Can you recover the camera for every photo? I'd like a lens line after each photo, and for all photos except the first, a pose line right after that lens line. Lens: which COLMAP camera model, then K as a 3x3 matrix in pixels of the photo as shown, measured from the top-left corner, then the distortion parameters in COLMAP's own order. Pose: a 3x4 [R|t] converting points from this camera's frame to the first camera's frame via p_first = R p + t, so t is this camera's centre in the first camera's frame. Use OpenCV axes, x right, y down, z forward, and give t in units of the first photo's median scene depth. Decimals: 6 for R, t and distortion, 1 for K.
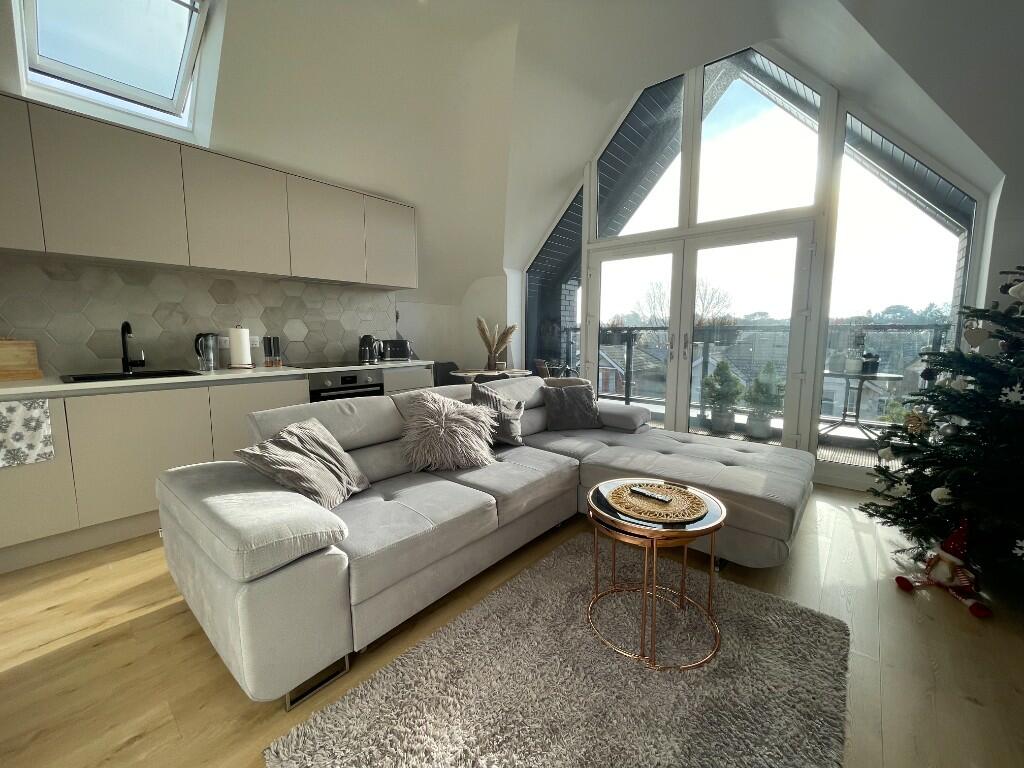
lens RADIAL K [[412.5, 0, 515.2], [0, 412.5, 380.3], [0, 0, 1]] dist [-0.000289, 0.000000]
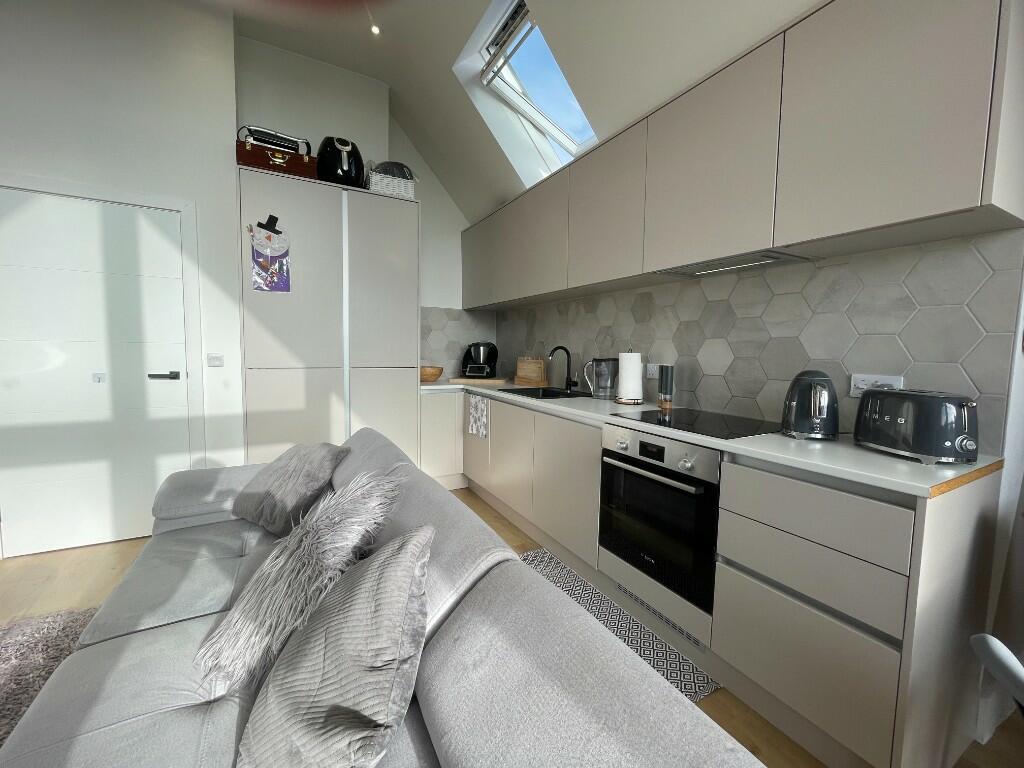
lens RADIAL K [[412.5, 0, 513.1], [0, 412.5, 378.9], [0, 0, 1]] dist [-0.000289, 0.000000]
pose [[-0.361198, 0.061743, -0.930443, 0.148175], [-0.122233, 0.986061, 0.112884, -0.133030], [0.924443, 0.154504, -0.348616, 1.034269]]
